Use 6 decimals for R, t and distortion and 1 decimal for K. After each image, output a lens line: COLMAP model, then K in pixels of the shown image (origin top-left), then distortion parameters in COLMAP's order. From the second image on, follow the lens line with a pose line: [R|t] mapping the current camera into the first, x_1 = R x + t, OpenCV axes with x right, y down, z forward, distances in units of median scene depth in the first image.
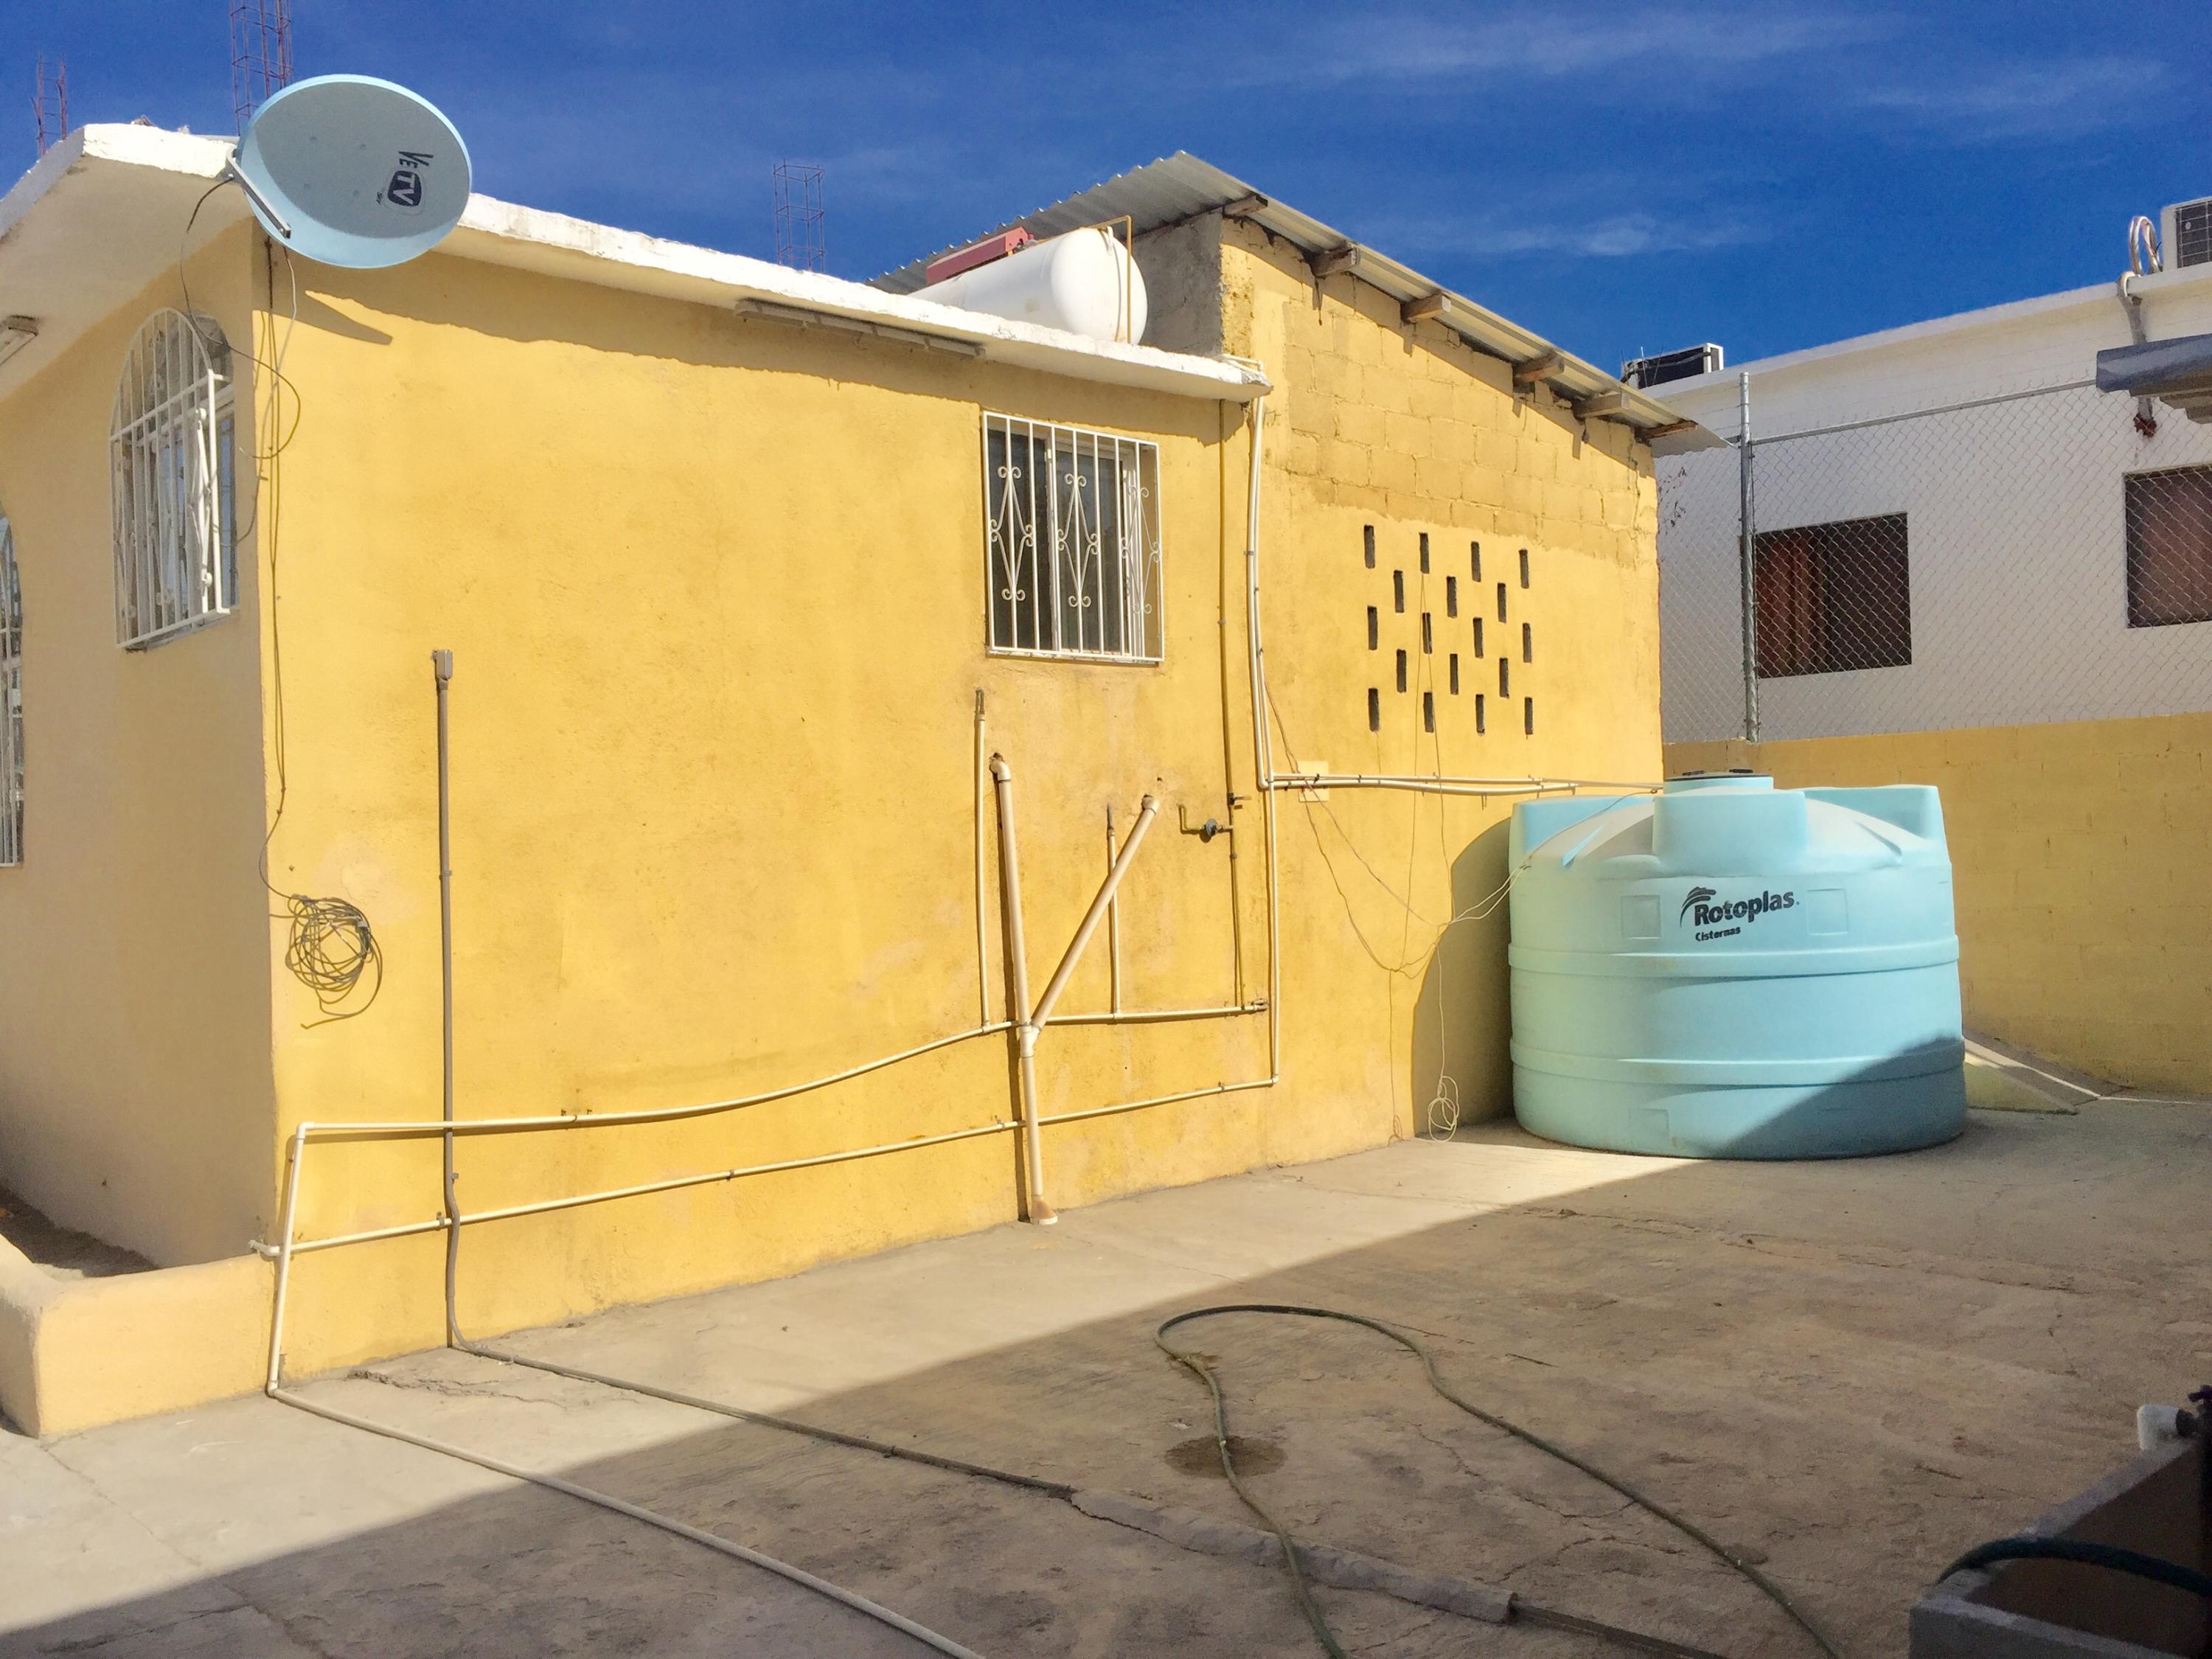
lens RADIAL K [[1931.7, 0, 1106.0], [0, 1931.7, 829.5], [0, 0, 1]] dist [0.035478, -0.054087]
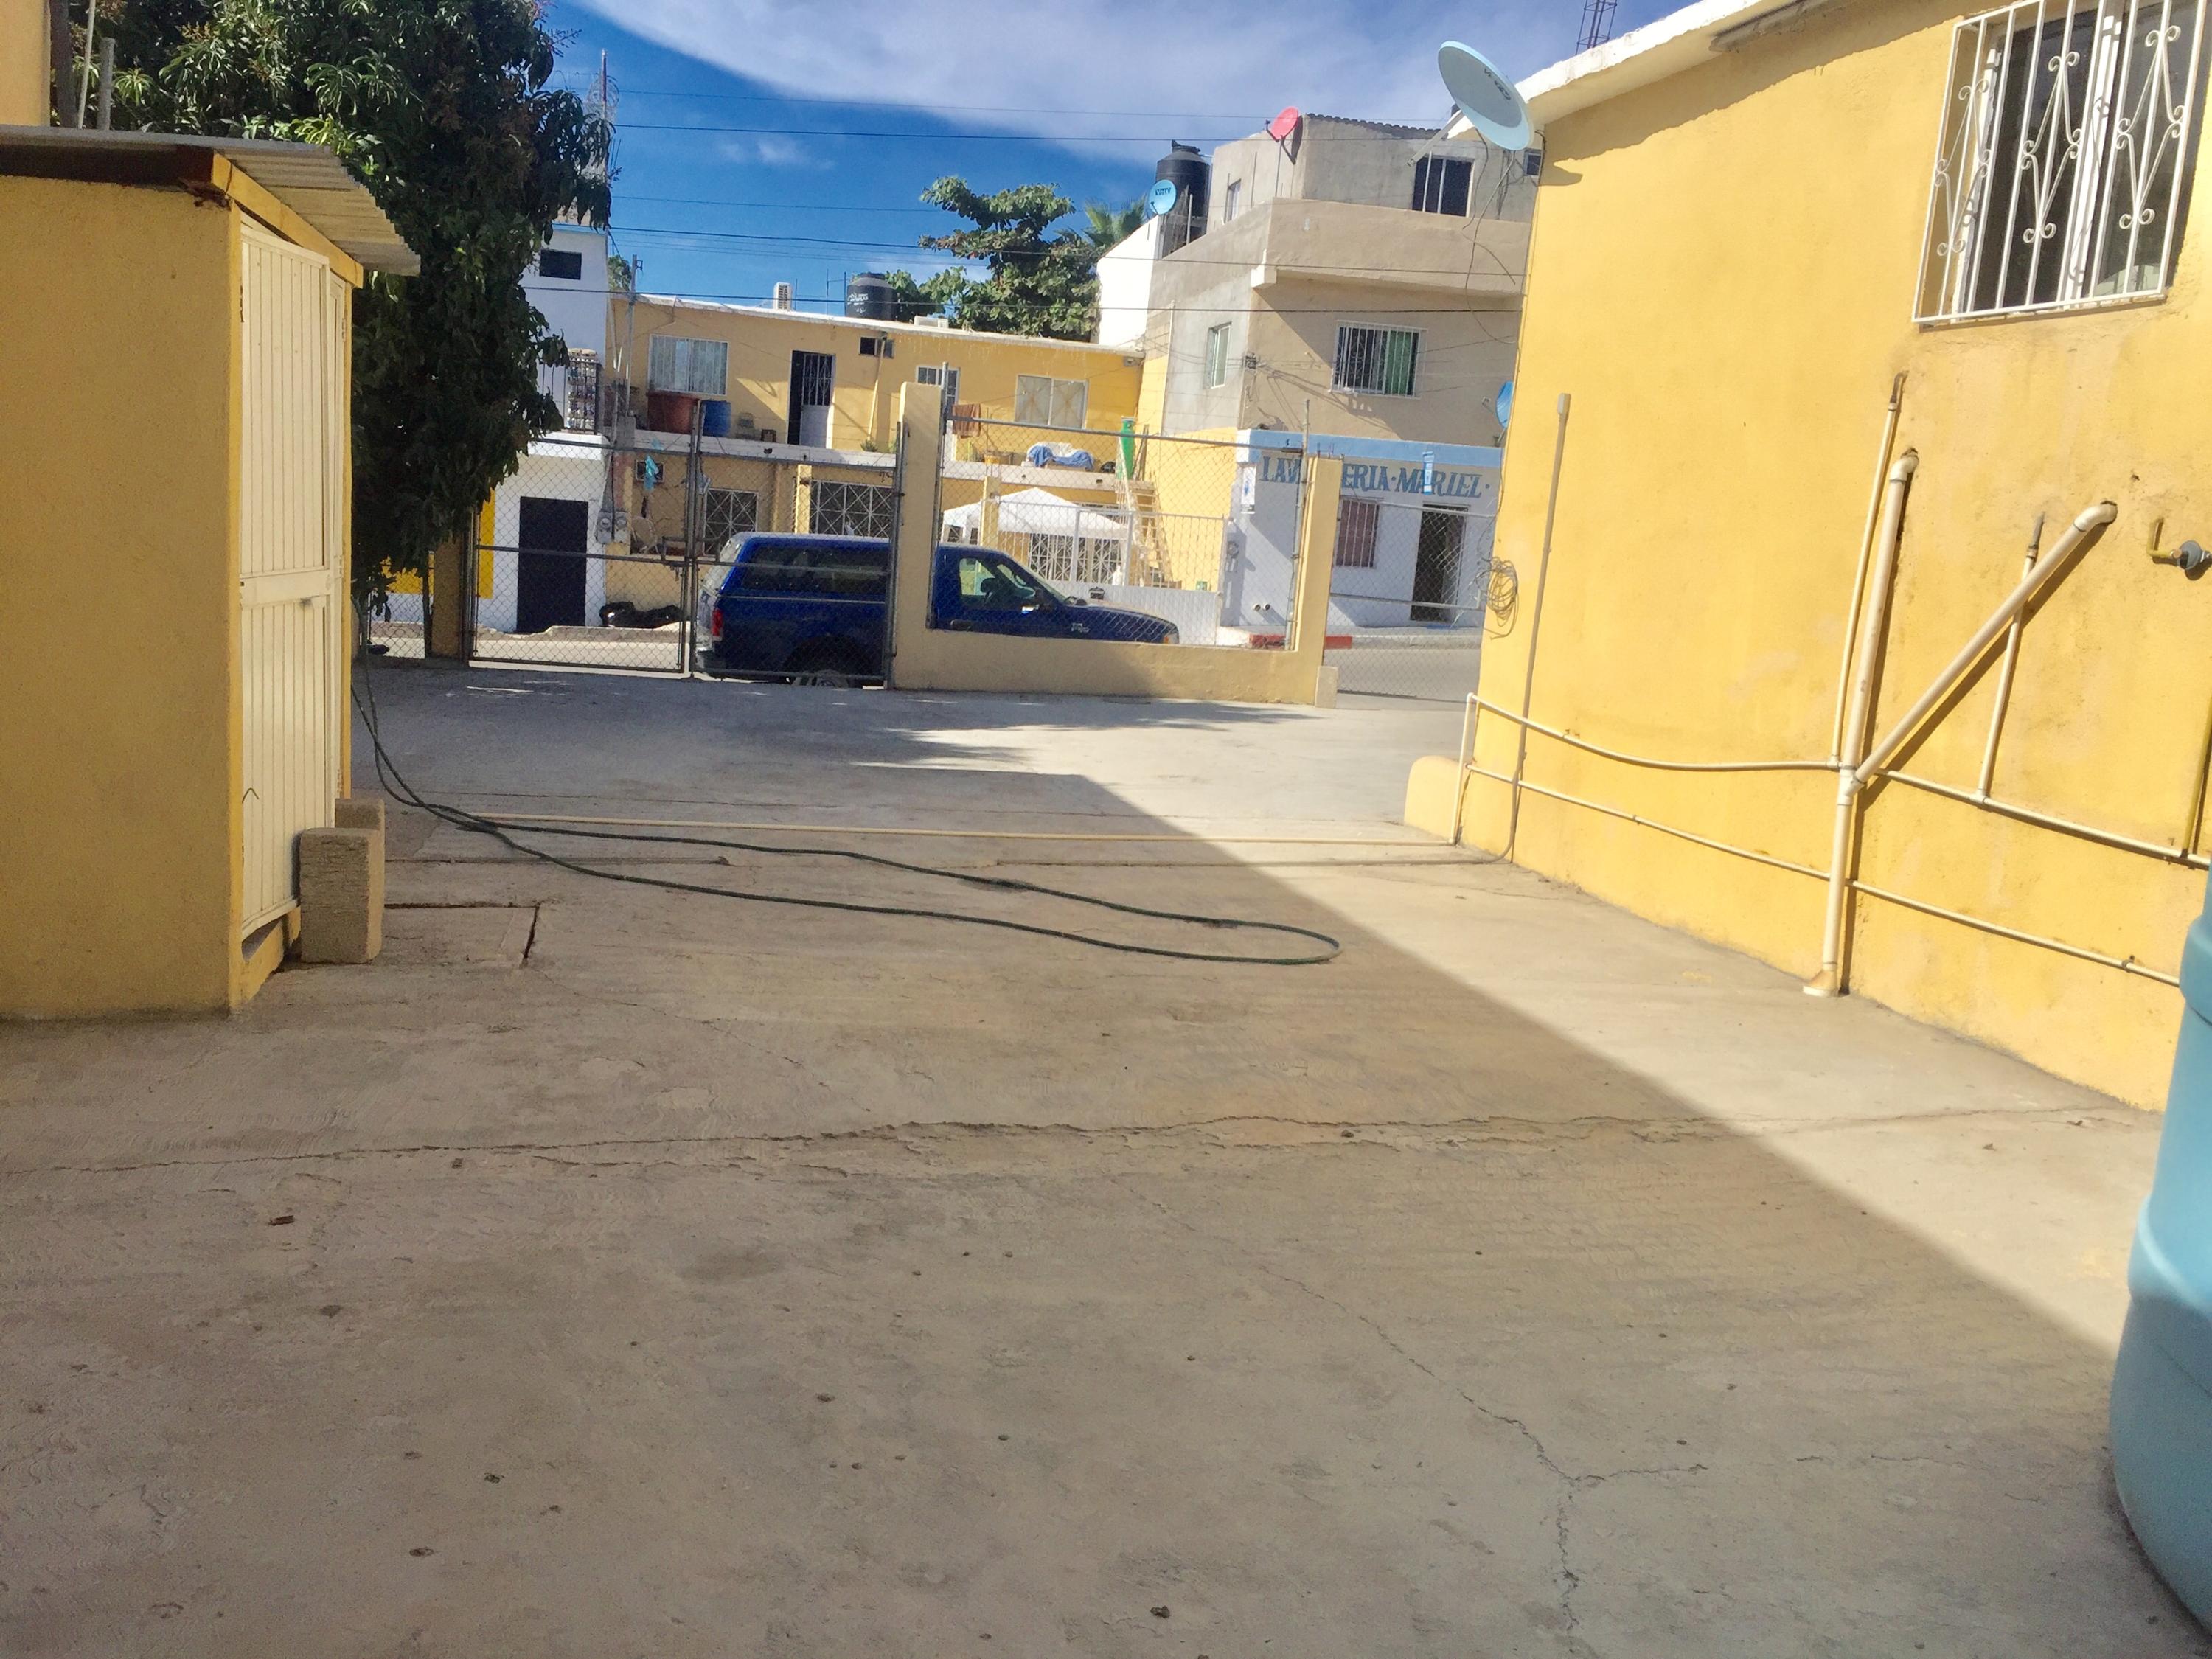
lens RADIAL K [[1850.7, 0, 1106.0], [0, 1850.7, 829.5], [0, 0, 1]] dist [-0.034295, 0.007810]
pose [[-0.484838, 0.140764, -0.863202, 0.824082], [-0.039480, 0.982435, 0.182382, -0.008624], [0.873712, 0.122505, -0.470765, 1.091725]]
